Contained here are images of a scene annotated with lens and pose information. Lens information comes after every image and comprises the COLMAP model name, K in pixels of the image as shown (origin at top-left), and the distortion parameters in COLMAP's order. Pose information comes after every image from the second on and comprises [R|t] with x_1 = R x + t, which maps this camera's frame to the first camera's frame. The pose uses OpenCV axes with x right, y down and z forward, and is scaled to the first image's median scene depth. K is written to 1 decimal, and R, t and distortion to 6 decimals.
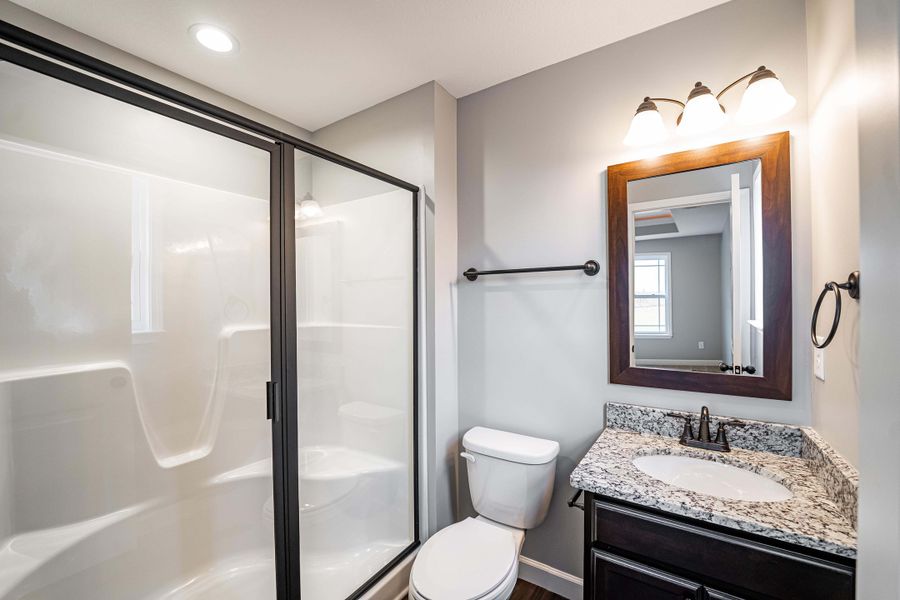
lens RADIAL K [[357.8, 0, 496.5], [0, 357.8, 298.6], [0, 0, 1]] dist [-0.019330, 0.037427]
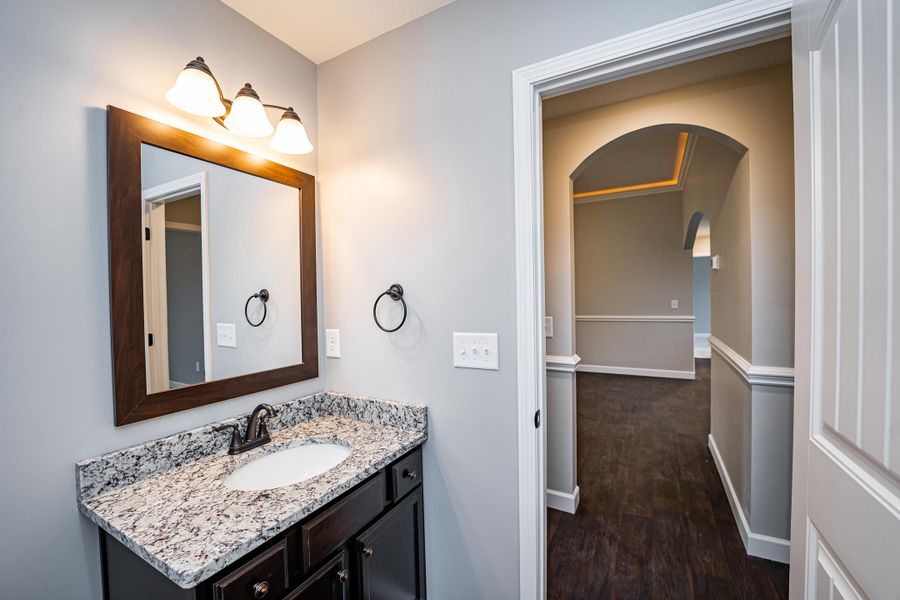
lens RADIAL K [[363.5, 0, 450.0], [0, 363.5, 300.0], [0, 0, 1]] dist [-0.020791, 0.000076]
pose [[-0.017870, 0.000179, 0.999840, -0.439822], [-0.002891, 0.999996, -0.000231, -0.001495], [-0.999836, -0.002895, -0.017869, 0.450689]]
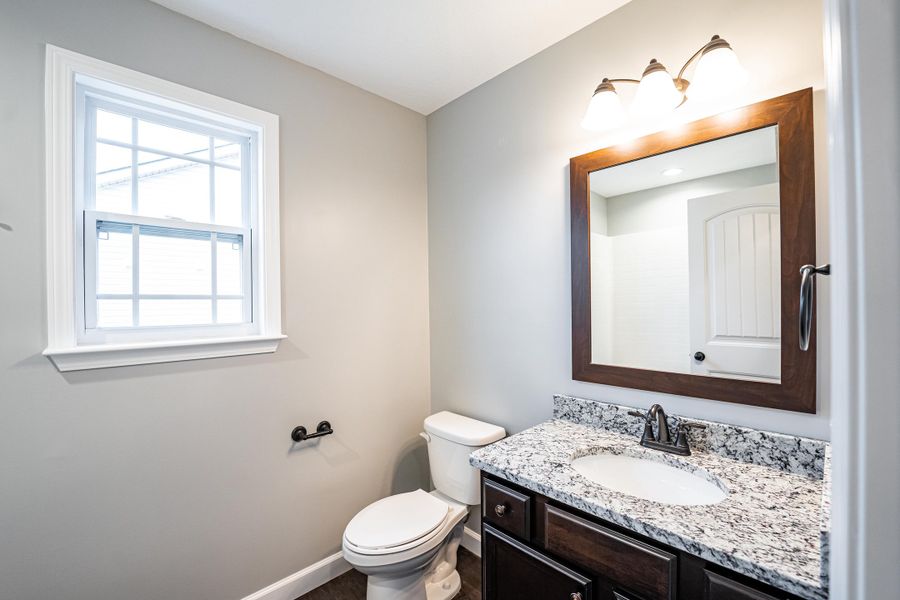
lens RADIAL K [[373.3, 0, 449.1], [0, 373.3, 303.4], [0, 0, 1]] dist [-0.021887, 0.000407]
pose [[0.961817, -0.008105, -0.273574, 0.305430], [0.014432, 0.999673, 0.021124, 0.004514], [0.273313, -0.024265, 0.961619, -0.075935]]
